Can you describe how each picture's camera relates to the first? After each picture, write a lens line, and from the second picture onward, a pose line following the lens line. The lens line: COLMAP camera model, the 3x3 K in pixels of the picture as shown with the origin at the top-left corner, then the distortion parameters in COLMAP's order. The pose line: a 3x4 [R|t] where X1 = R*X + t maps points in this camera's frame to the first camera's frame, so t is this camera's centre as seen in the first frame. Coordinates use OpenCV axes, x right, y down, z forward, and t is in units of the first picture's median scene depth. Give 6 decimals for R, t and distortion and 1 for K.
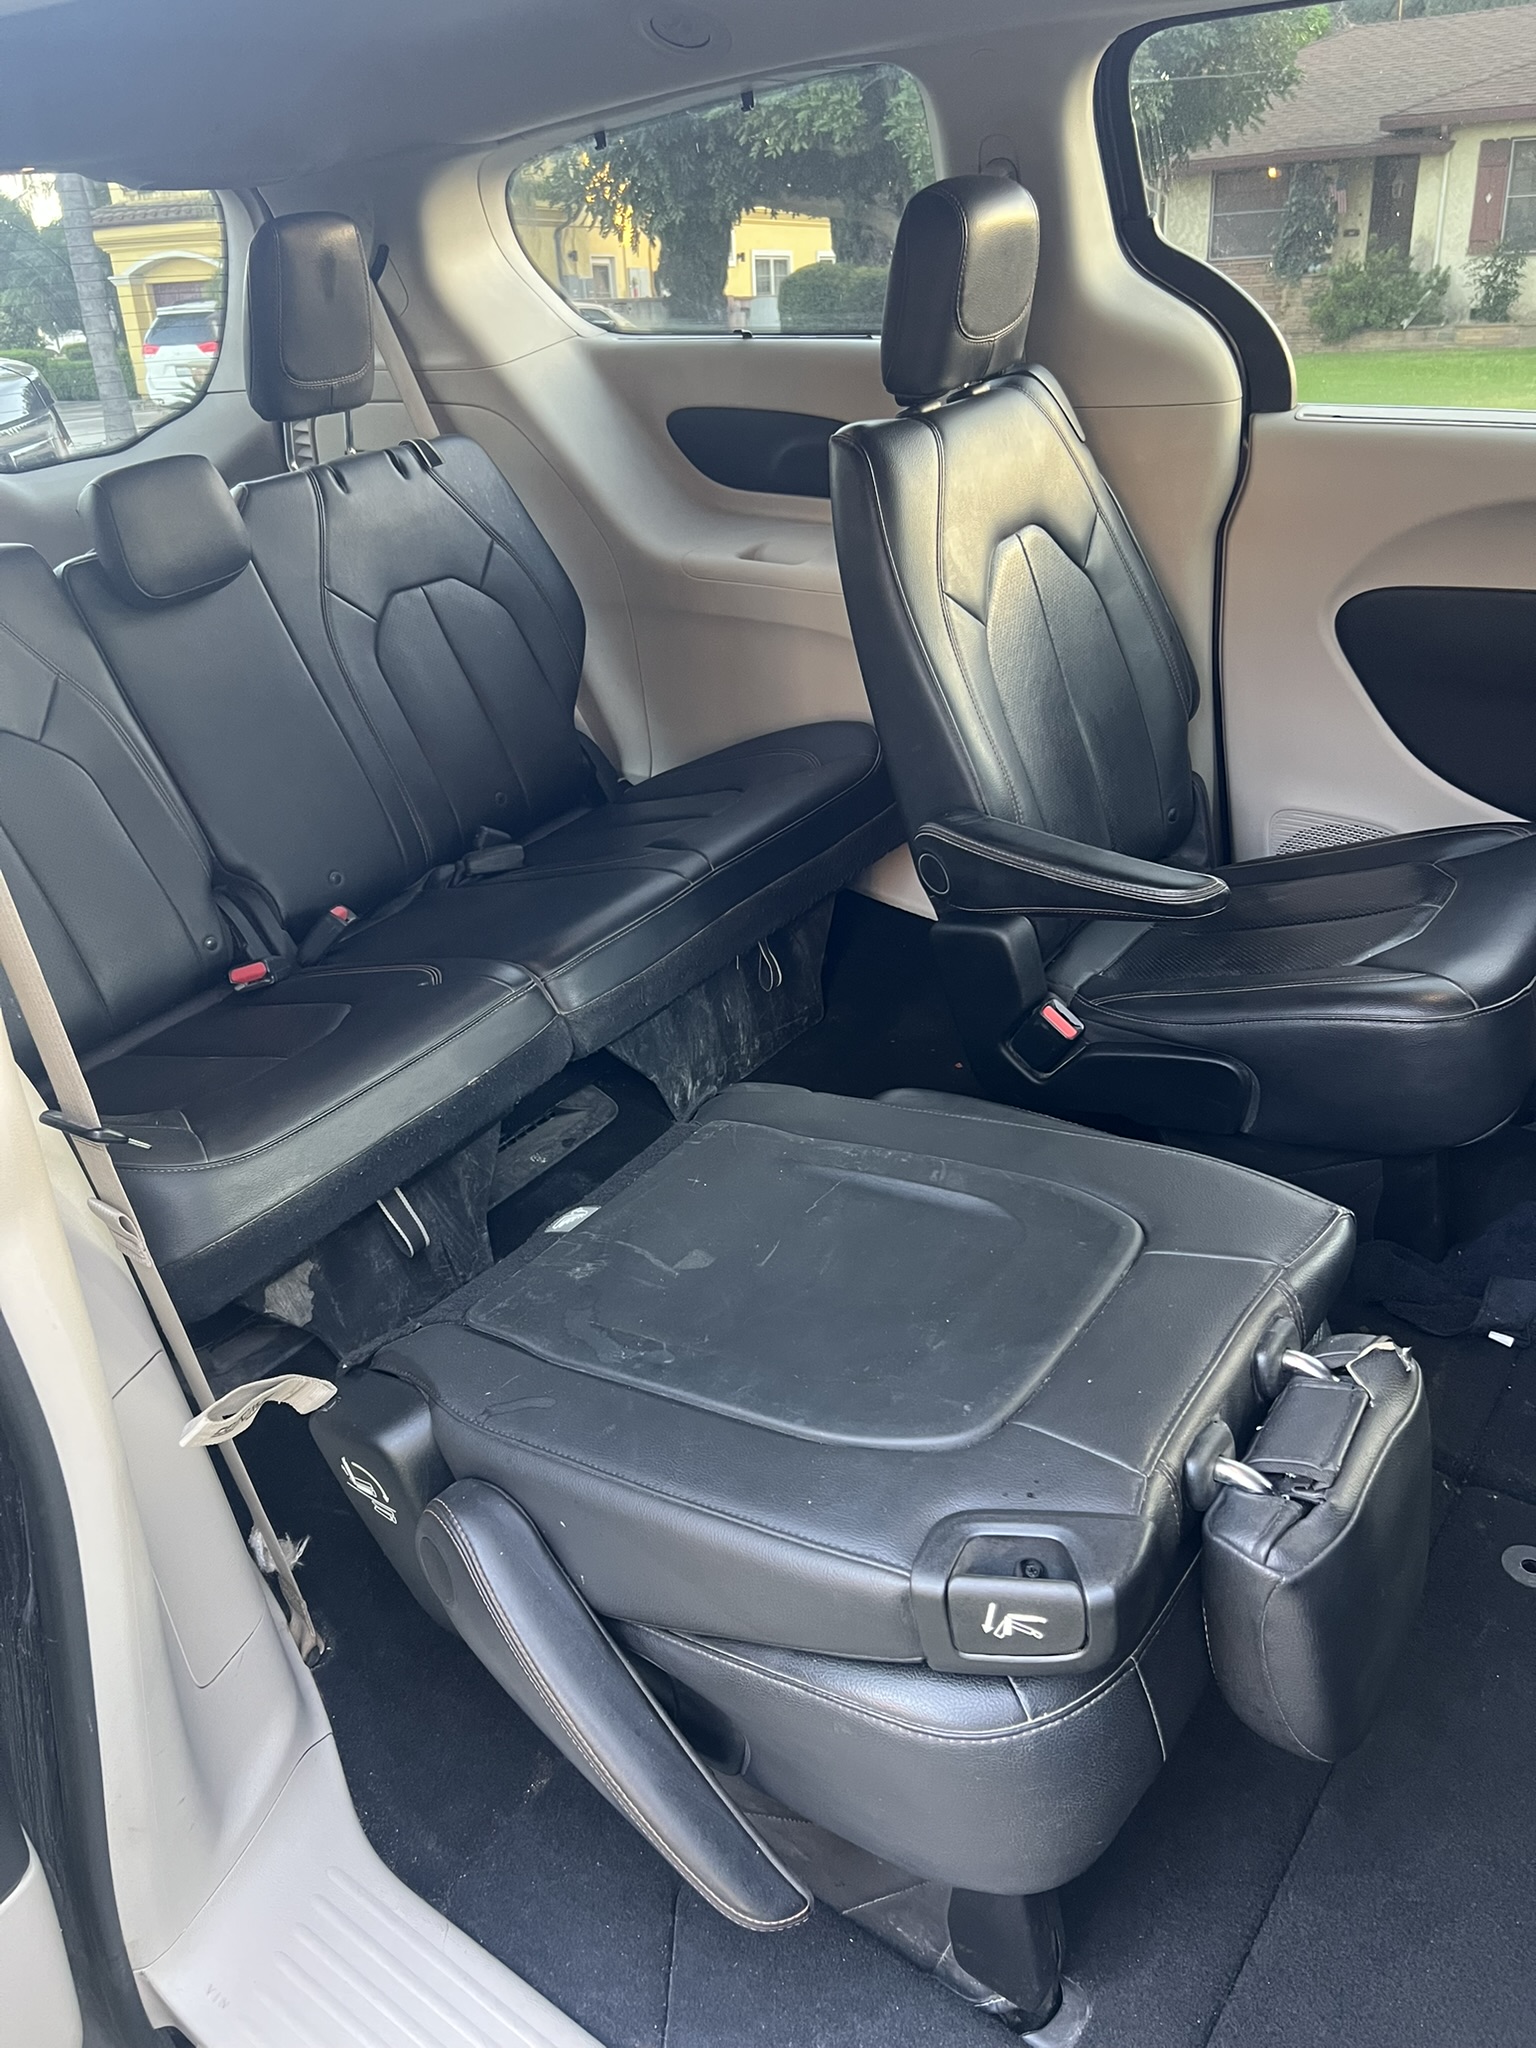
lens RADIAL K [[1551.2, 0, 768.0], [0, 1551.2, 1024.0], [0, 0, 1]] dist [0.013299, -0.006376]
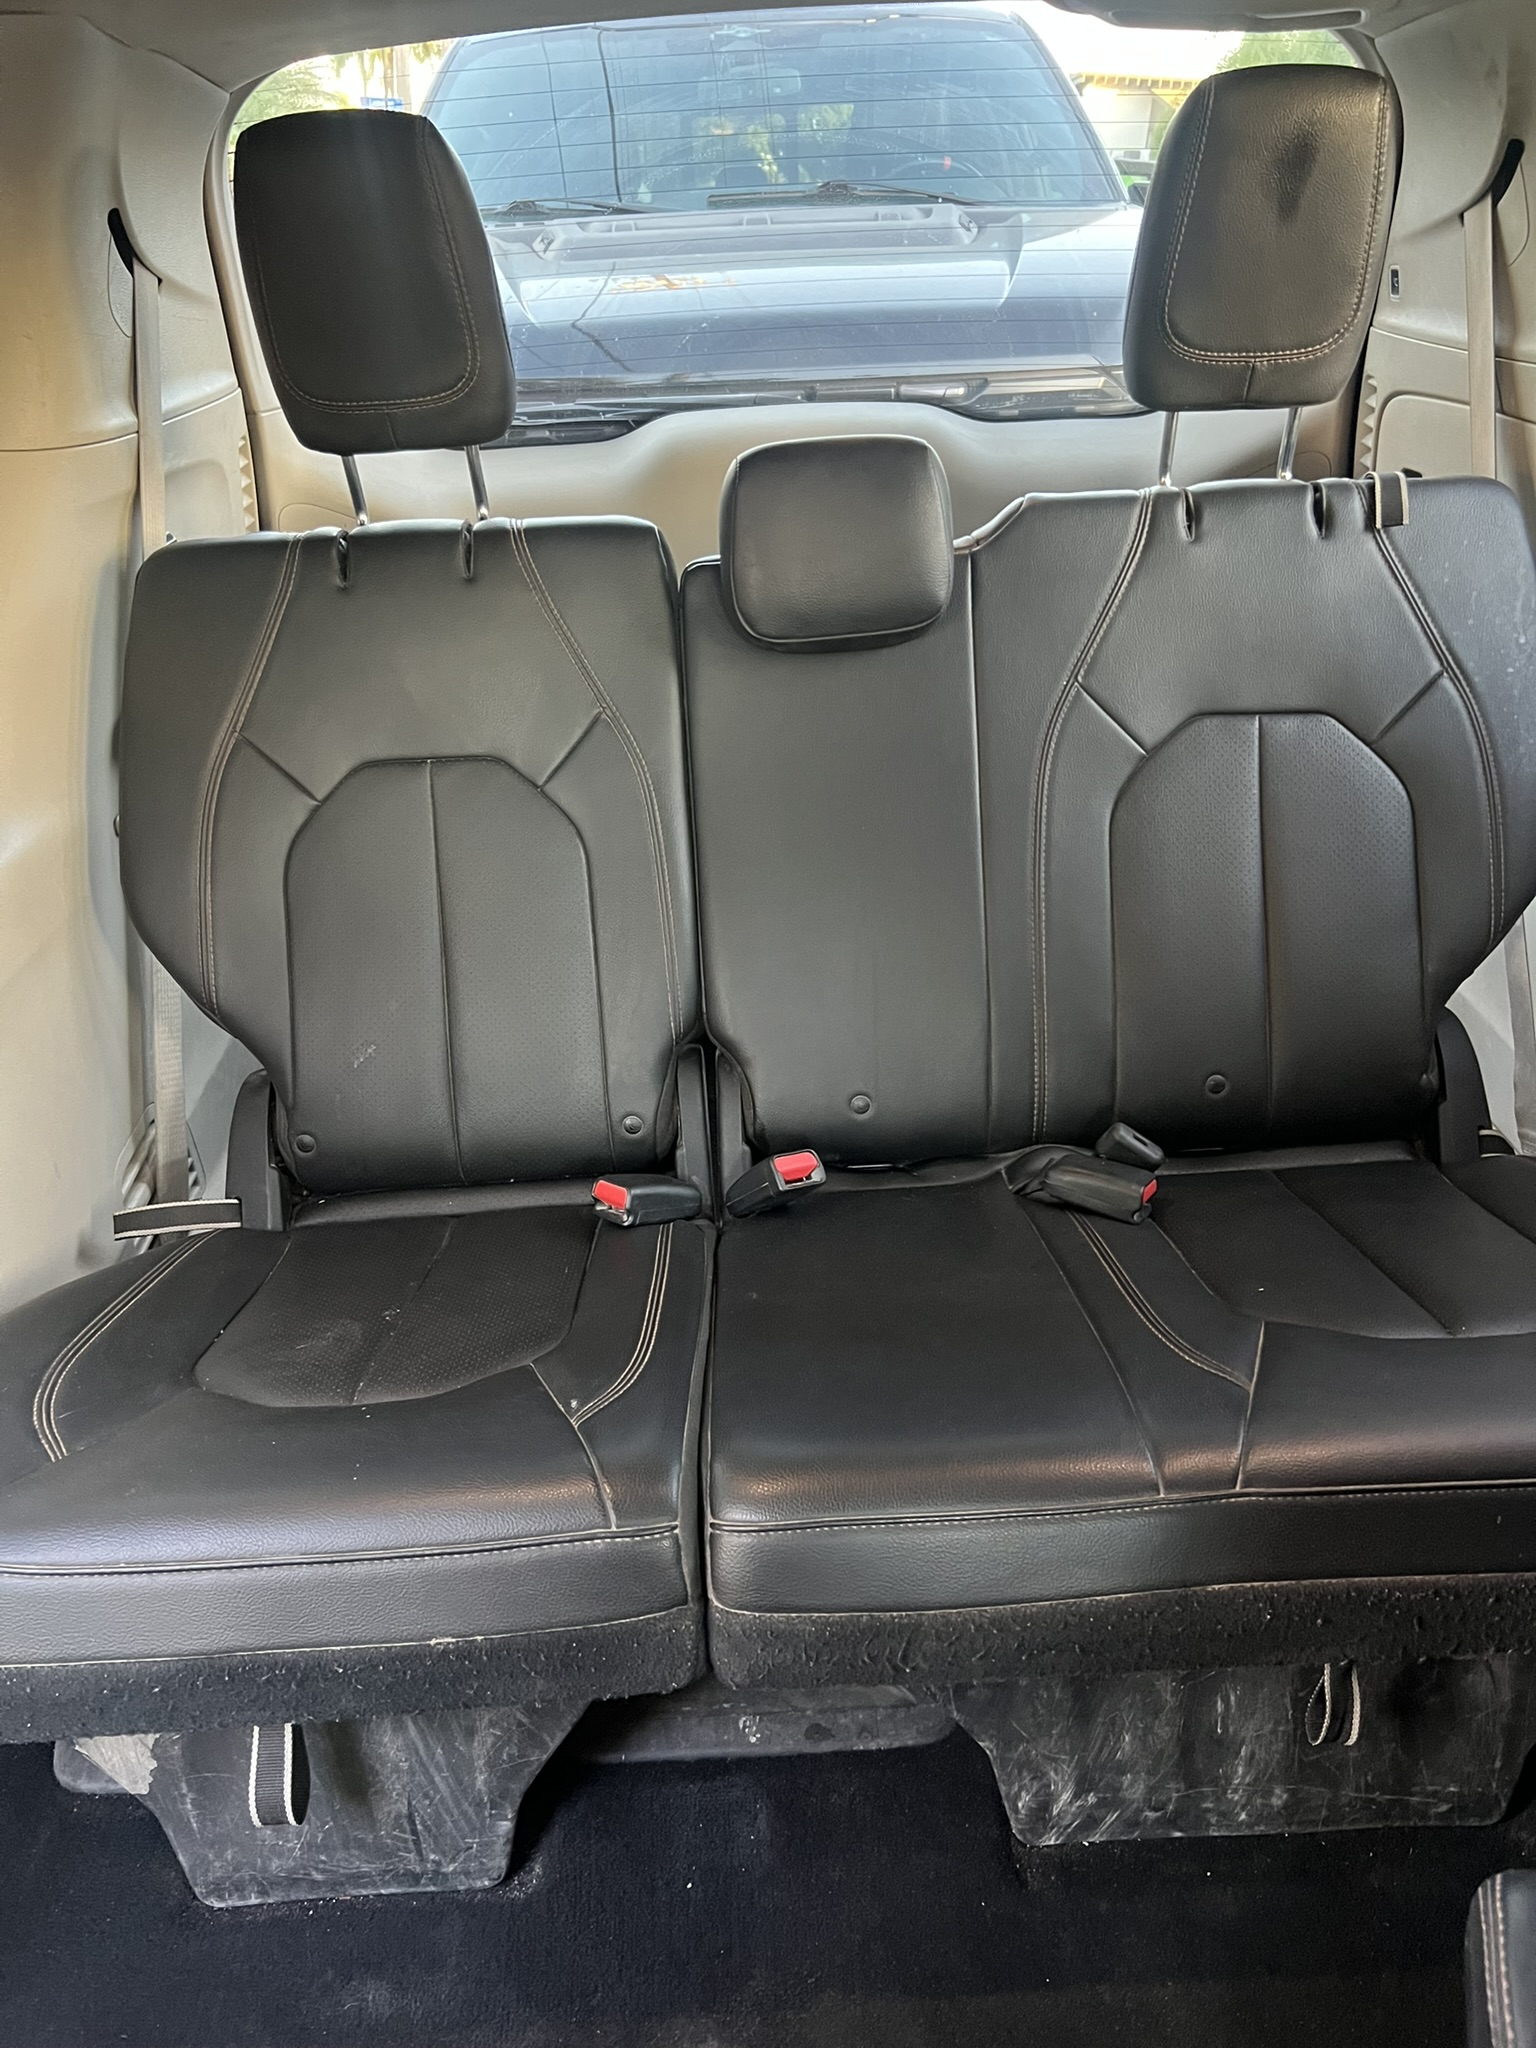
lens RADIAL K [[1551.2, 0, 768.0], [0, 1551.2, 1024.0], [0, 0, 1]] dist [0.013299, -0.006376]
pose [[0.617139, 0.421100, -0.664691, 0.124792], [-0.394968, 0.896397, 0.201179, -0.255641], [0.680544, 0.138376, 0.719522, 0.528913]]
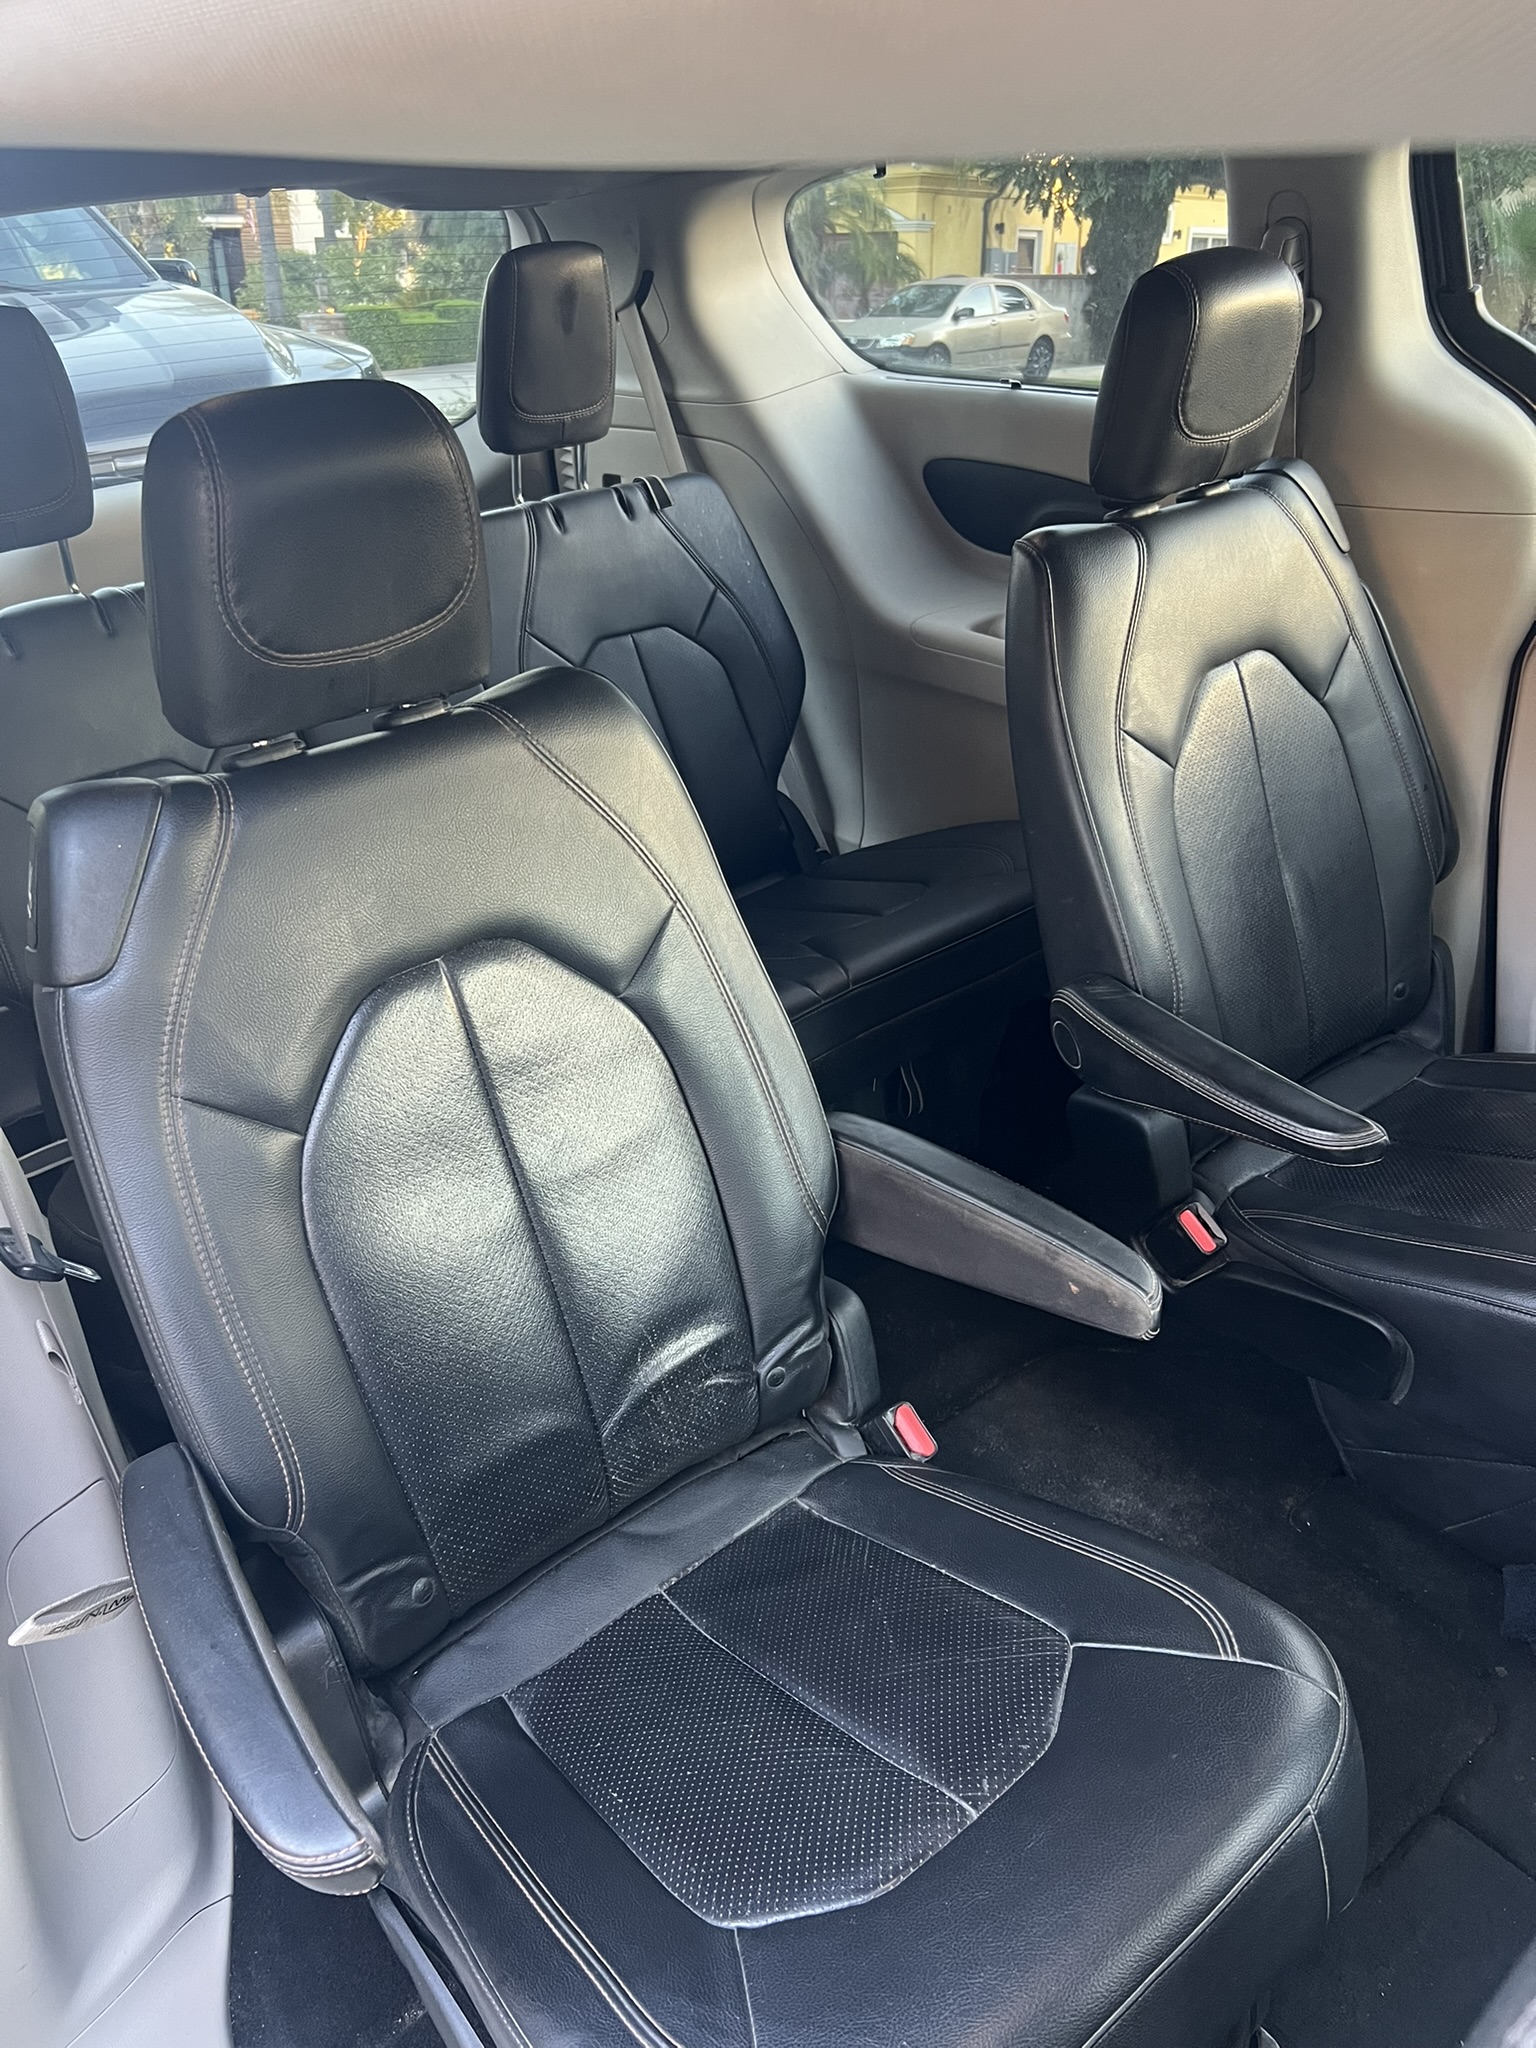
lens RADIAL K [[1555.7, 0, 764.5], [0, 1555.7, 1028.0], [0, 0, 1]] dist [0.047817, -0.070072]
pose [[0.968270, 0.140684, -0.206548, 0.104148], [-0.137453, 0.990054, 0.029985, -0.093693], [0.208712, -0.000643, 0.977977, 0.086750]]
